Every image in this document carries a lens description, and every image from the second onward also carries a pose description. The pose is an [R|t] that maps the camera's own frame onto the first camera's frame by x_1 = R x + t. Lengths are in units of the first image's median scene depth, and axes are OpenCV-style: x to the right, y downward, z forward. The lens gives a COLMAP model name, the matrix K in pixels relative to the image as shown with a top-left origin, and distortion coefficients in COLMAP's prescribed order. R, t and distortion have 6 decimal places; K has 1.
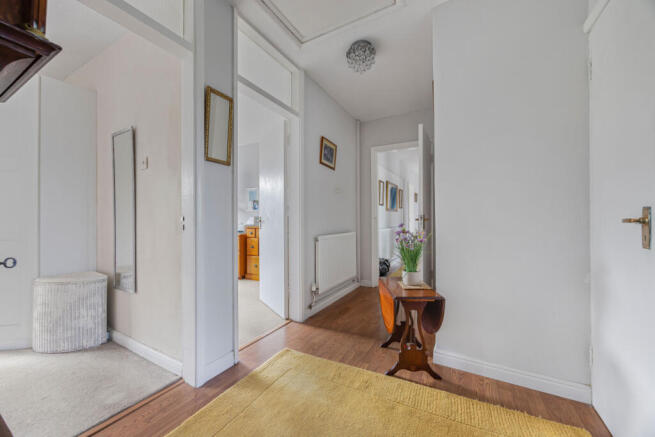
lens RADIAL K [[253.0, 0, 324.9], [0, 253.0, 219.0], [0, 0, 1]] dist [0.002032, 0.000029]
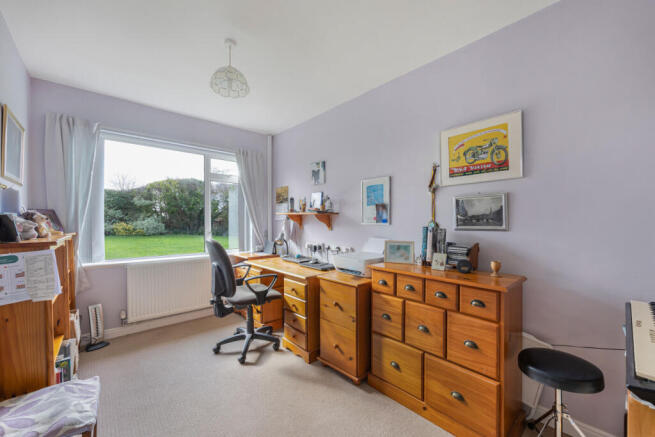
lens RADIAL K [[253.0, 0, 329.5], [0, 253.0, 219.8], [0, 0, 1]] dist [0.002032, 0.000029]
pose [[0.952693, 0.001552, -0.303930, -0.247450], [-0.000930, 0.999997, 0.002192, -0.048800], [0.303933, -0.001806, 0.952692, 0.570372]]
